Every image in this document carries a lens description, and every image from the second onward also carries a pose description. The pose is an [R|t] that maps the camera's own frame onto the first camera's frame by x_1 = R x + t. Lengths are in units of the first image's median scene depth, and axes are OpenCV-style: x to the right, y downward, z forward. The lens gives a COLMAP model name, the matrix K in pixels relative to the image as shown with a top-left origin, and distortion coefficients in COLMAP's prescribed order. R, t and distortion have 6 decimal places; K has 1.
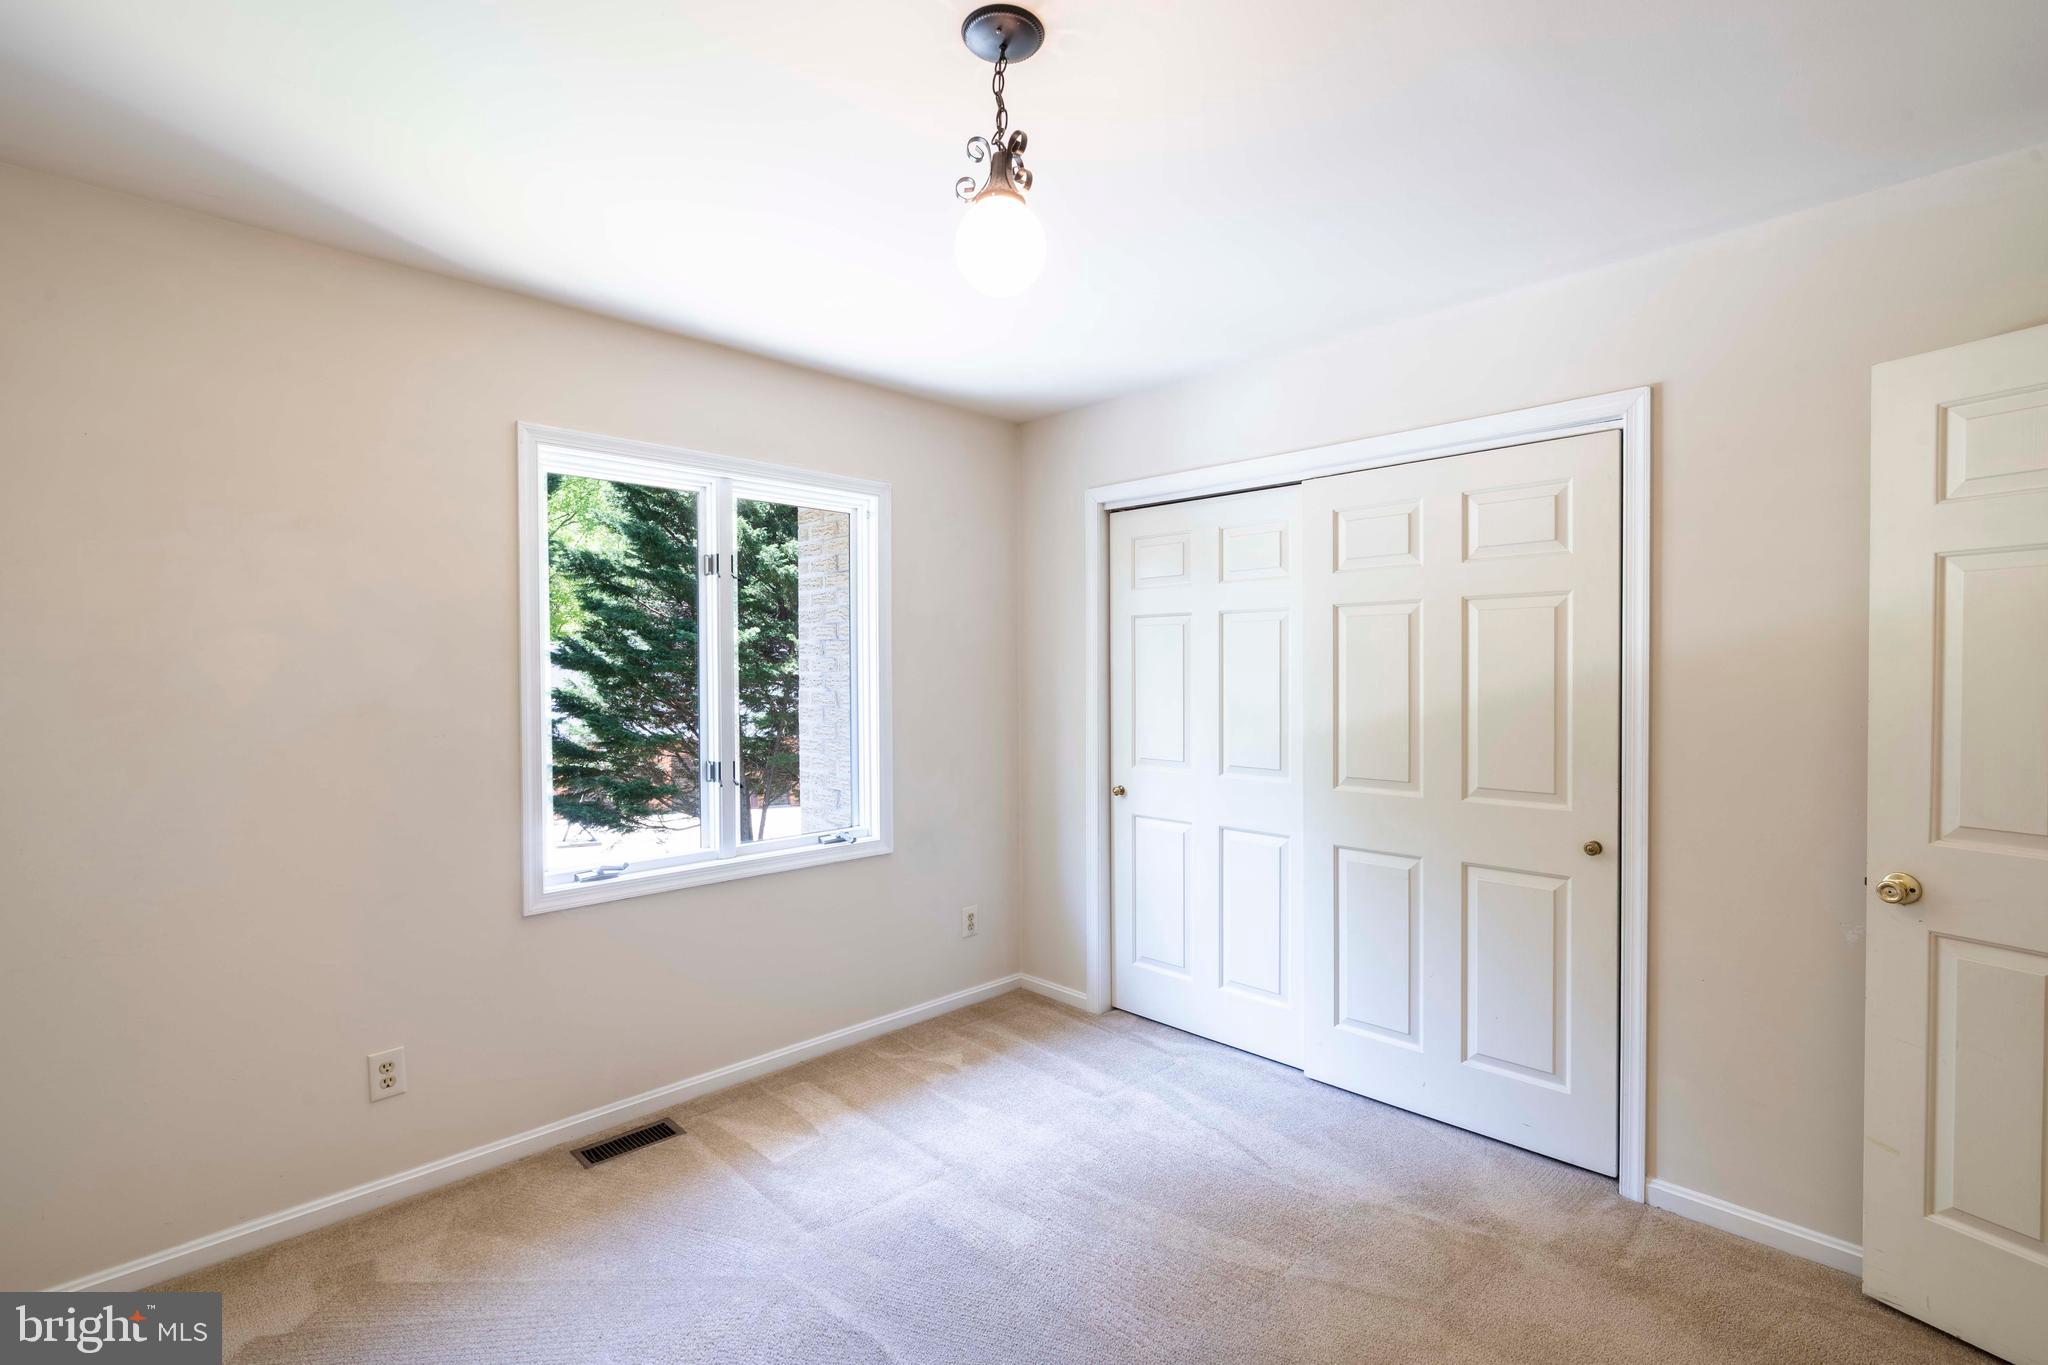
lens RADIAL K [[924.9, 0, 1025.8], [0, 924.9, 689.9], [0, 0, 1]] dist [-0.009570, 0.002693]
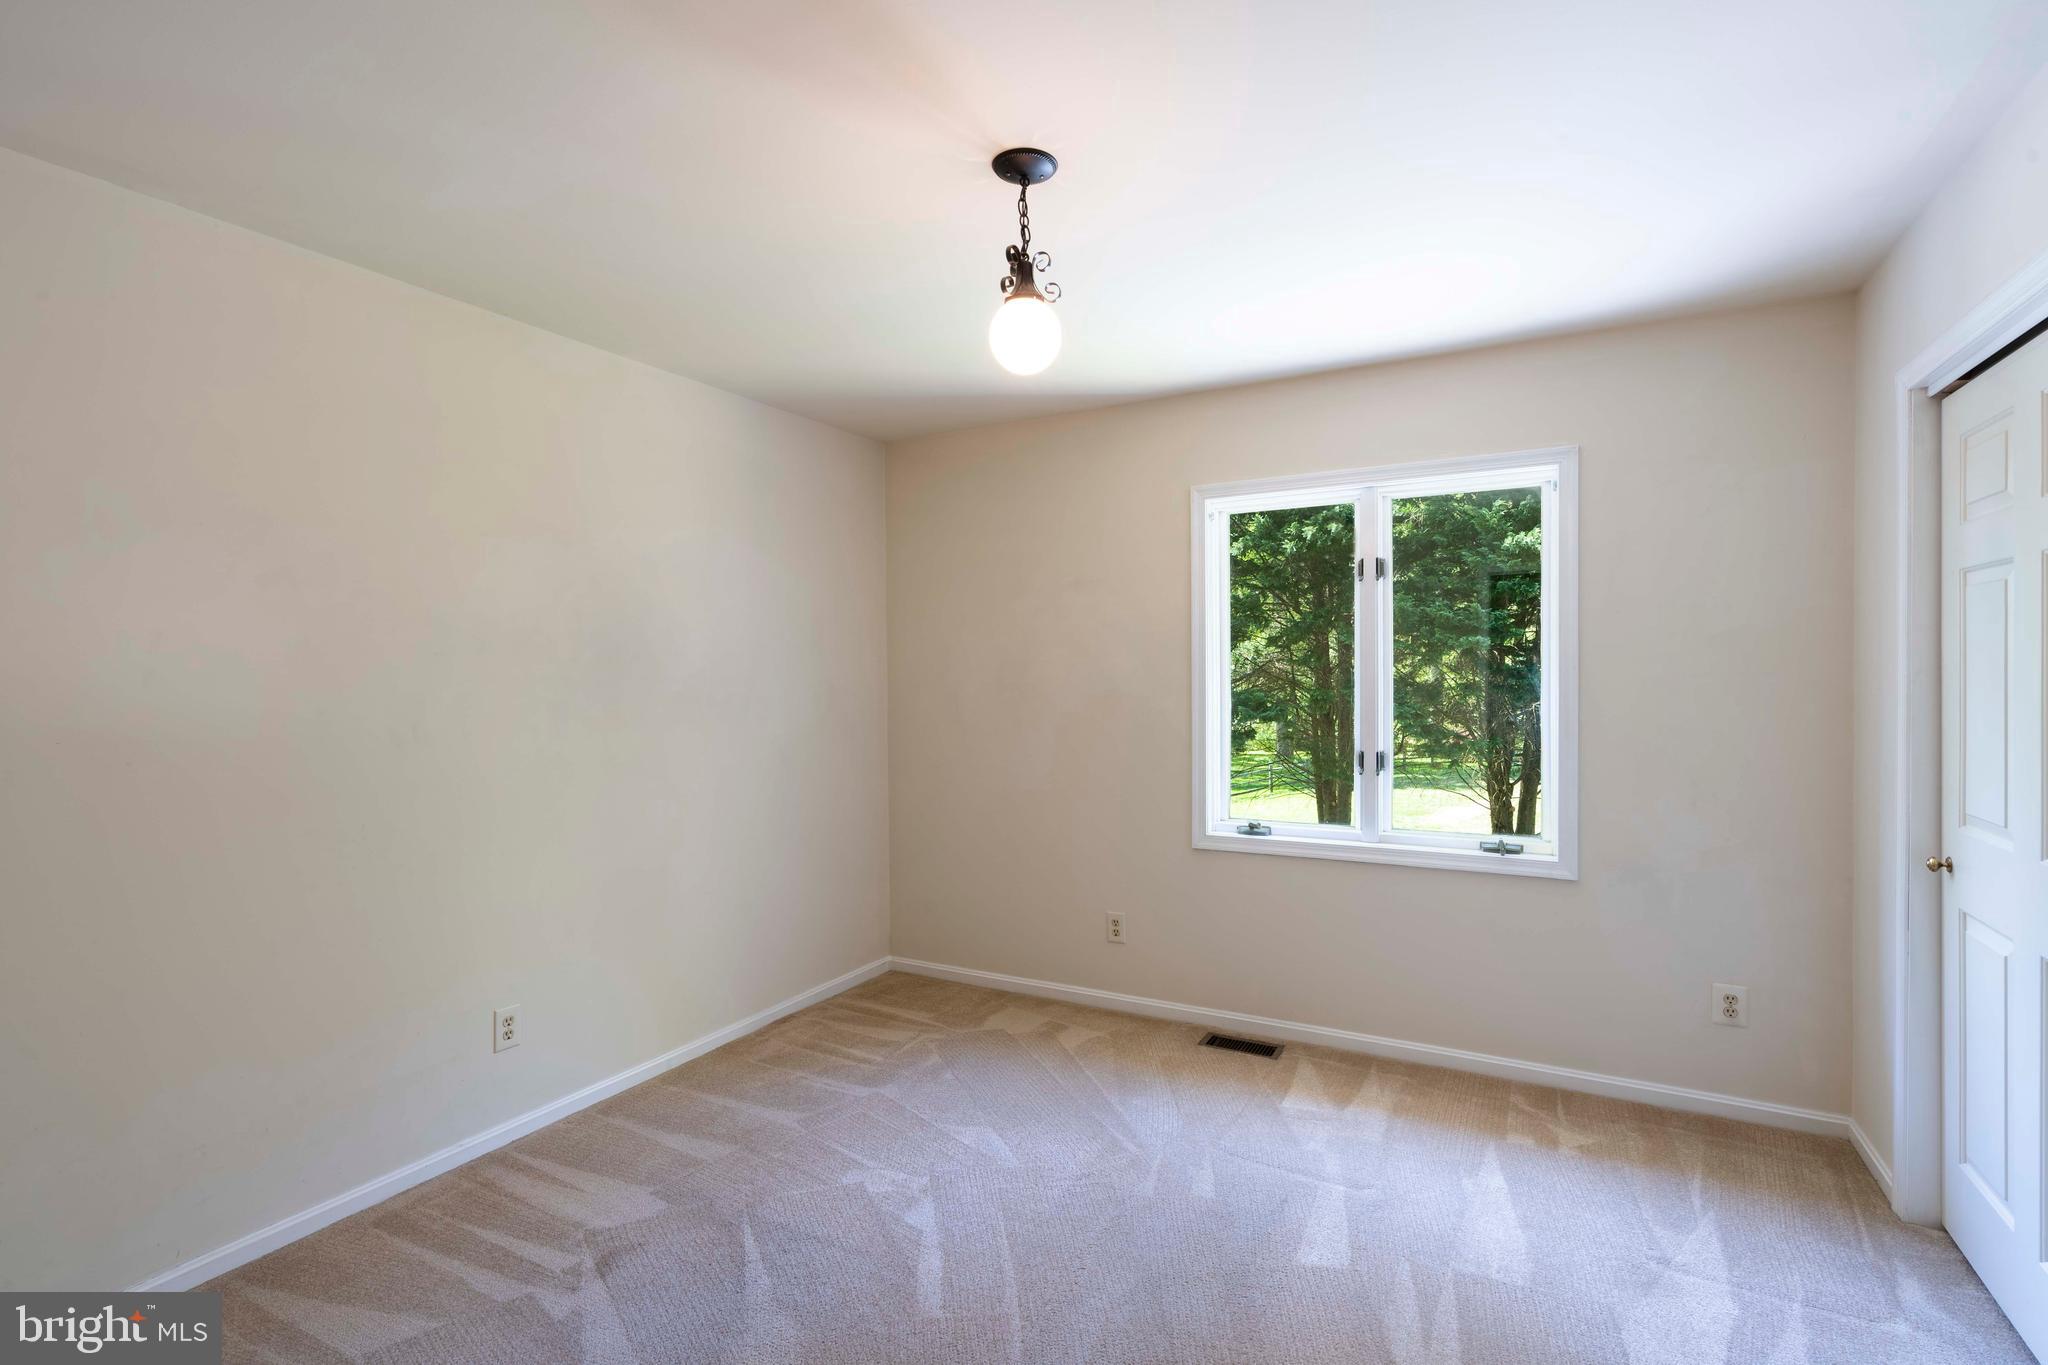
lens RADIAL K [[924.9, 0, 1025.8], [0, 924.9, 689.9], [0, 0, 1]] dist [-0.009570, 0.002693]
pose [[0.282713, 0.018688, -0.959022, 0.586649], [-0.010628, 0.999810, 0.016350, -0.007464], [0.959146, 0.005570, 0.282858, 0.314094]]
